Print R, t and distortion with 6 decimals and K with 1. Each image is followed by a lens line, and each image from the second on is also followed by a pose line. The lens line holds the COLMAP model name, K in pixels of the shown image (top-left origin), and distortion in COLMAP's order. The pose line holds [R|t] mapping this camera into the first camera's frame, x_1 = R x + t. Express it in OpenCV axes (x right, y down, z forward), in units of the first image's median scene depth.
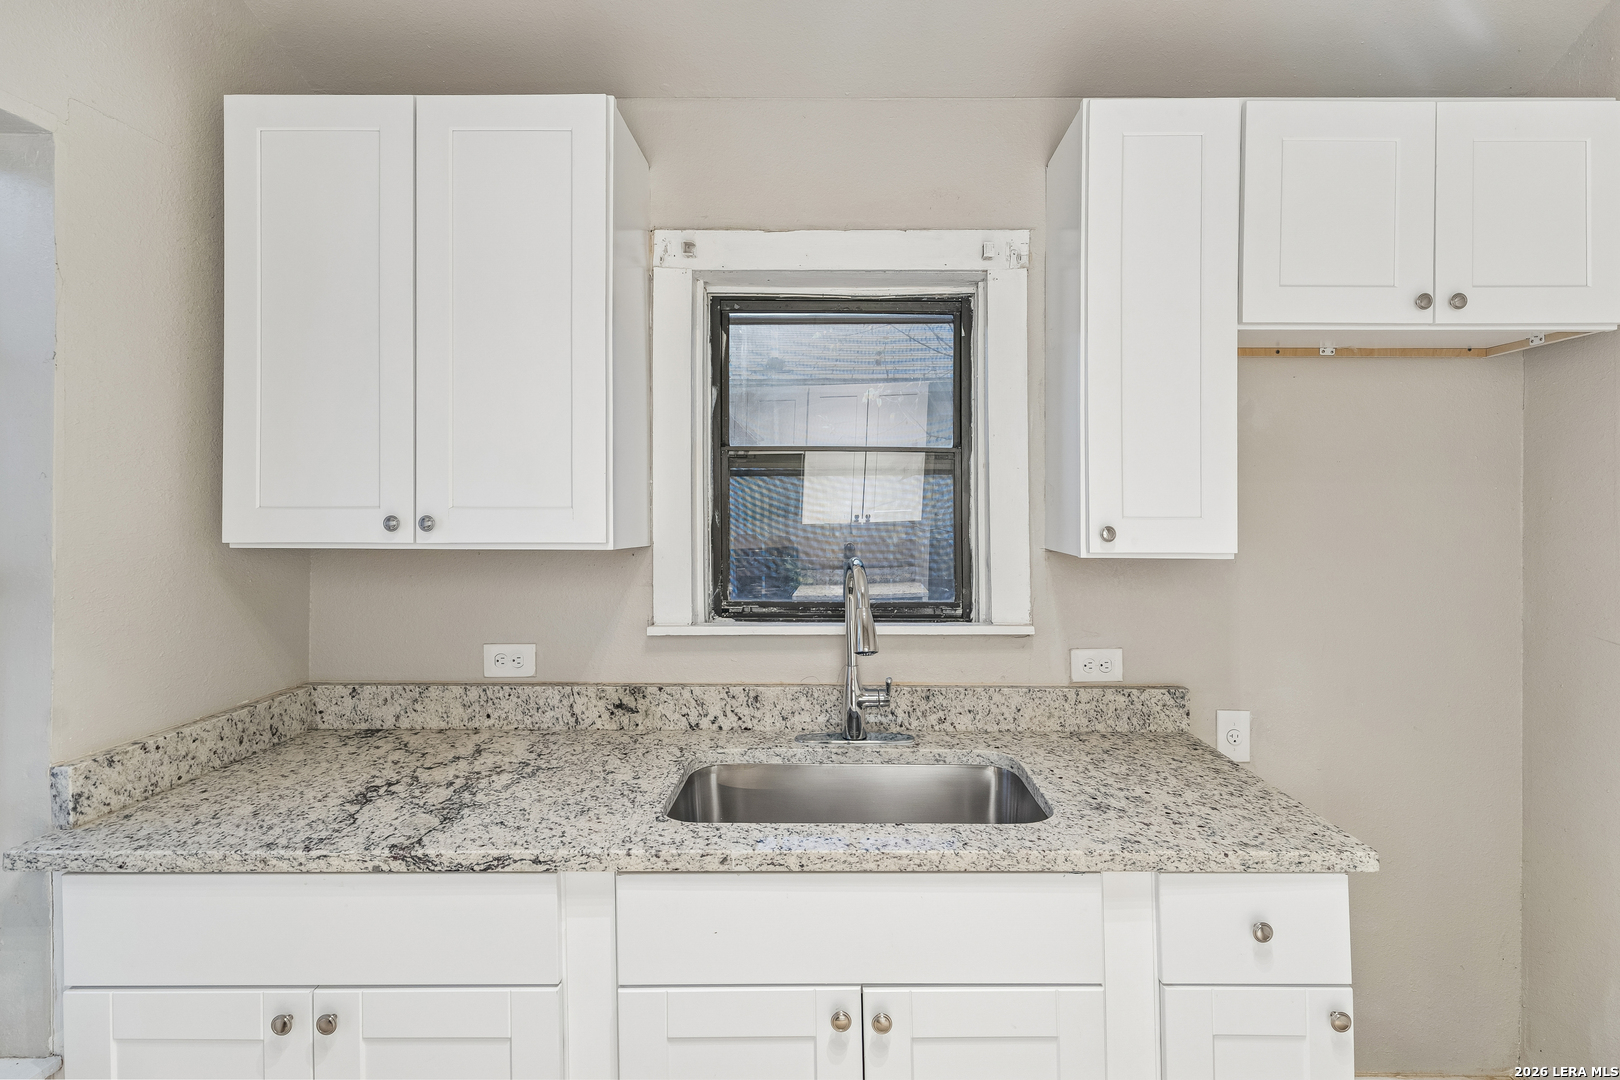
lens RADIAL K [[756.1, 0, 849.5], [0, 756.1, 522.0], [0, 0, 1]] dist [0.004576, 0.000292]
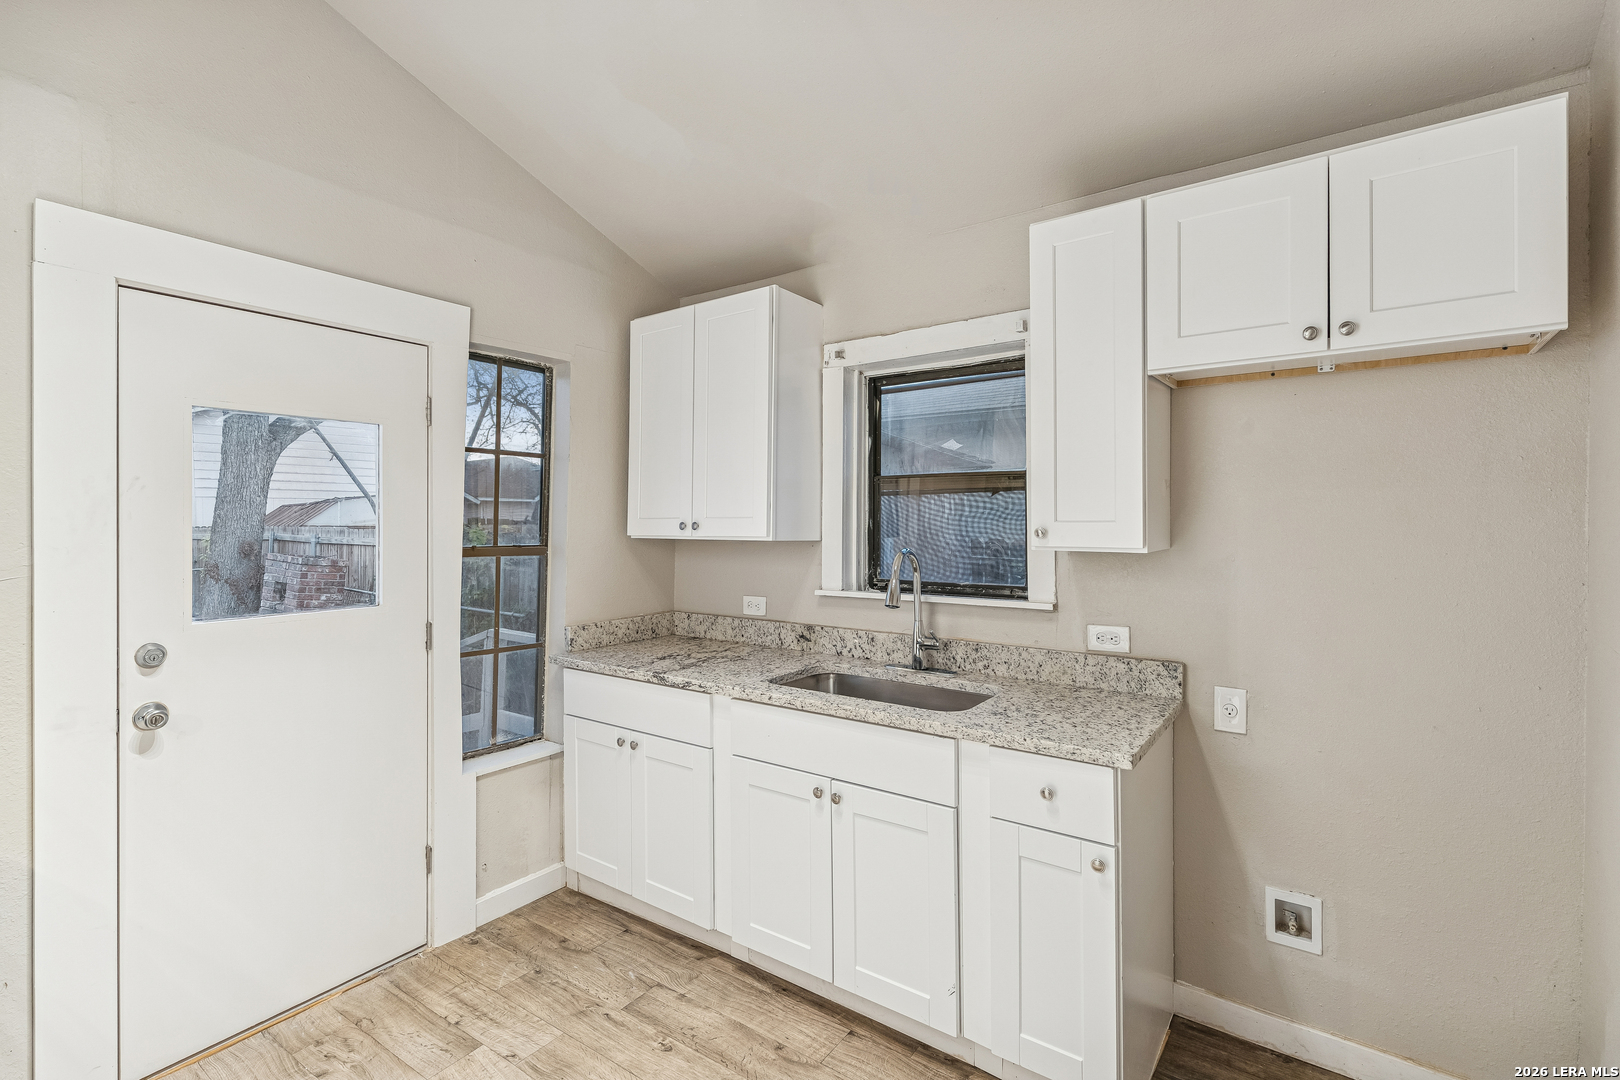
lens RADIAL K [[749.9, 0, 810.0], [0, 749.9, 540.0], [0, 0, 1]] dist [0.004290, 0.000735]
pose [[0.804570, 0.009569, -0.593781, 0.686382], [-0.003872, 0.999933, 0.010868, 0.012733], [0.593846, -0.006445, 0.804553, -0.315105]]
